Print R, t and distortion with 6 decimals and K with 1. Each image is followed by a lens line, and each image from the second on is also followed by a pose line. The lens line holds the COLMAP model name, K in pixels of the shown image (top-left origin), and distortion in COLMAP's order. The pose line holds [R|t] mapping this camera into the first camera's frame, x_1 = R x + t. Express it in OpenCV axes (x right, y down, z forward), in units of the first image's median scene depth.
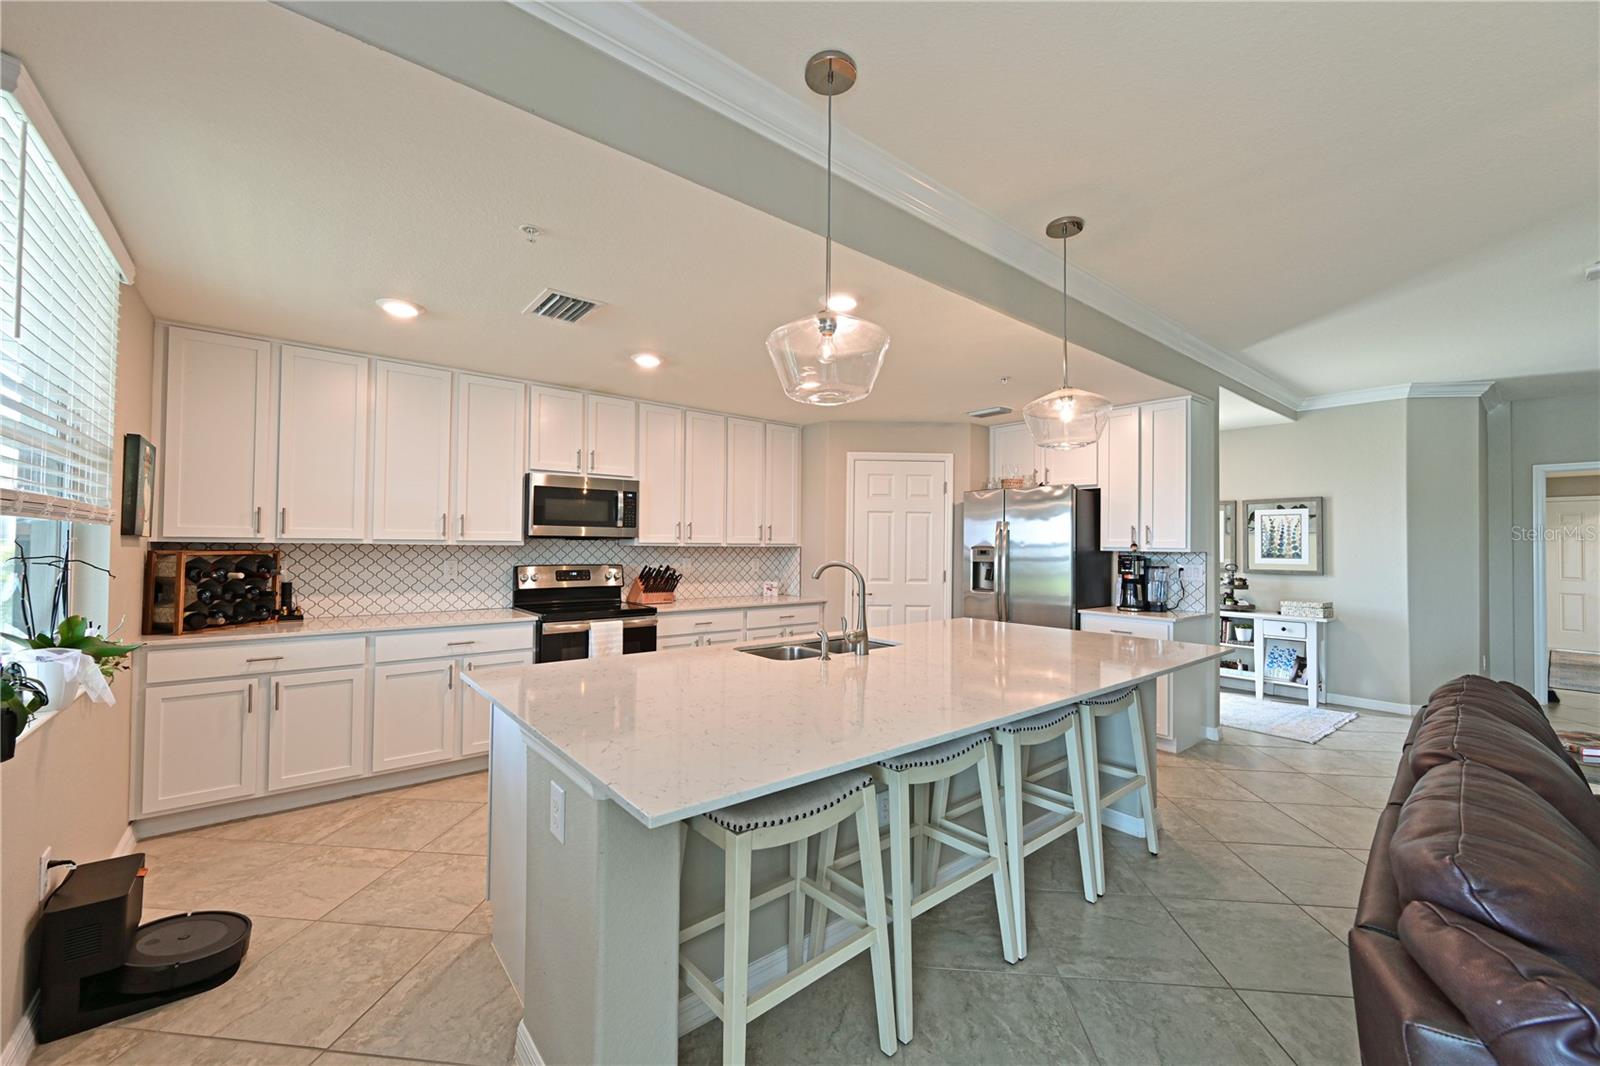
lens RADIAL K [[616.8, 0, 800.0], [0, 616.8, 533.0], [0, 0, 1]] dist [0.000133, 0.000063]
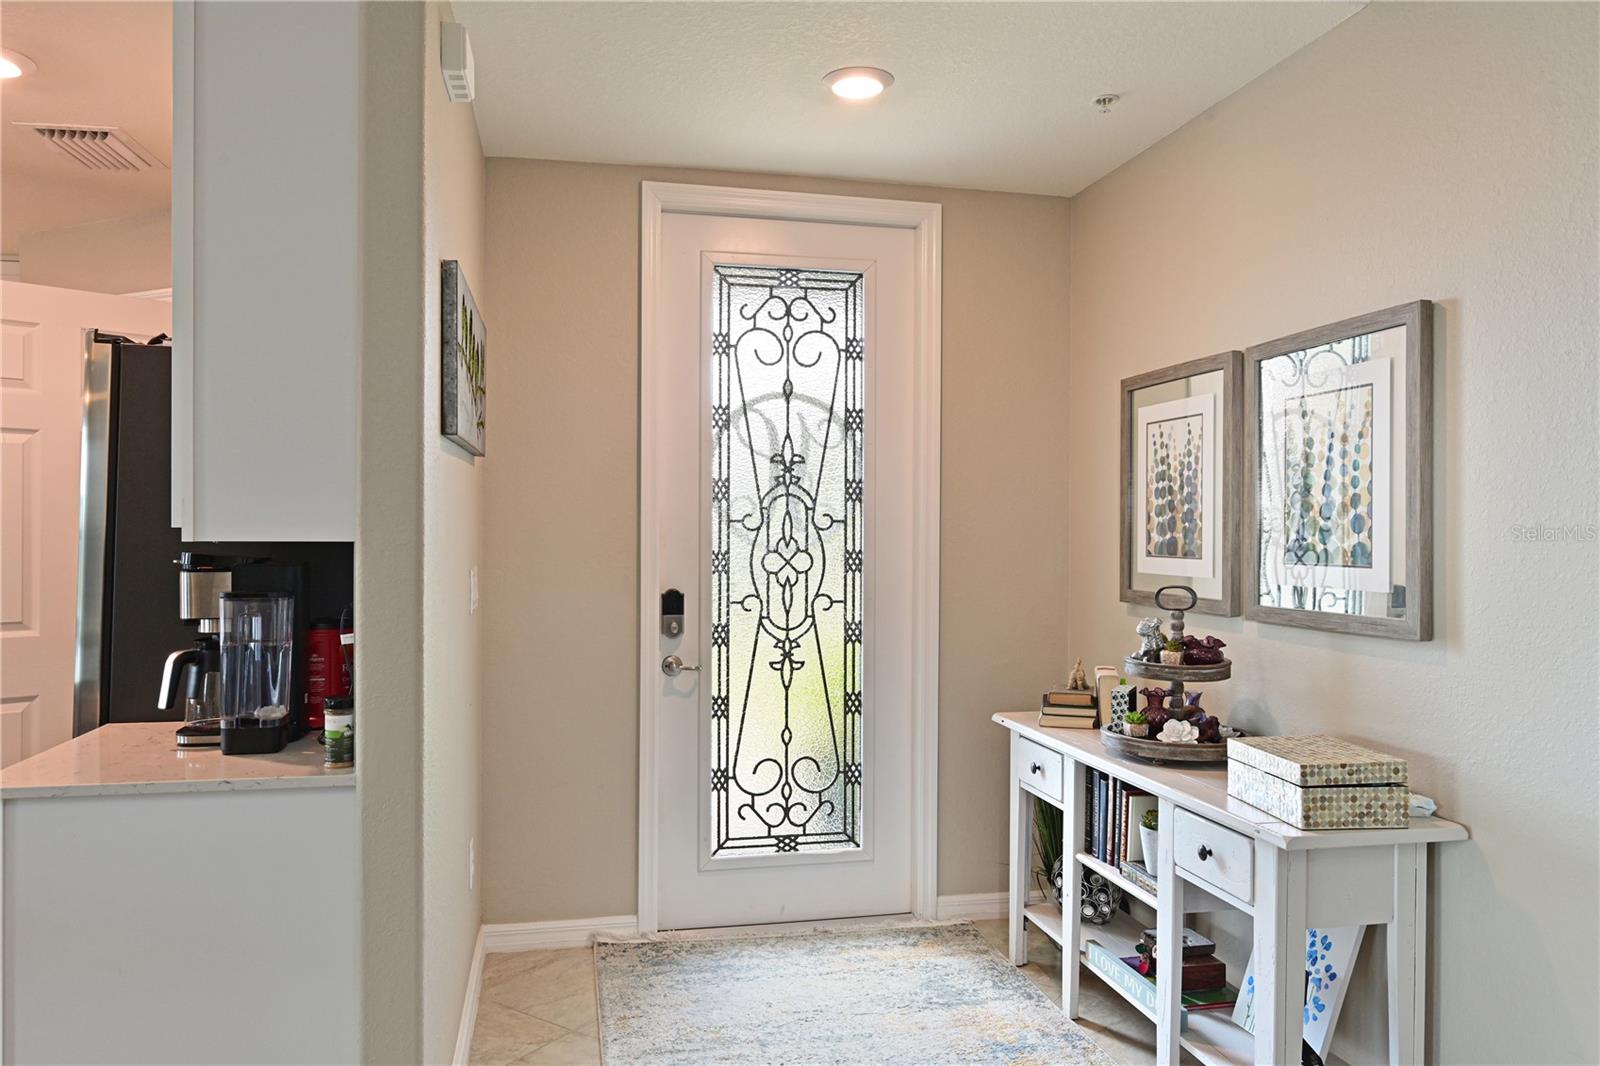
lens RADIAL K [[1090.5, 0, 800.2], [0, 1090.5, 539.9], [0, 0, 1]] dist [0.000015, 0.000070]
pose [[0.889090, -0.005736, -0.457697, 1.045599], [0.013036, 0.999833, 0.012793, 0.028809], [0.457548, -0.017340, 0.889016, 0.673061]]
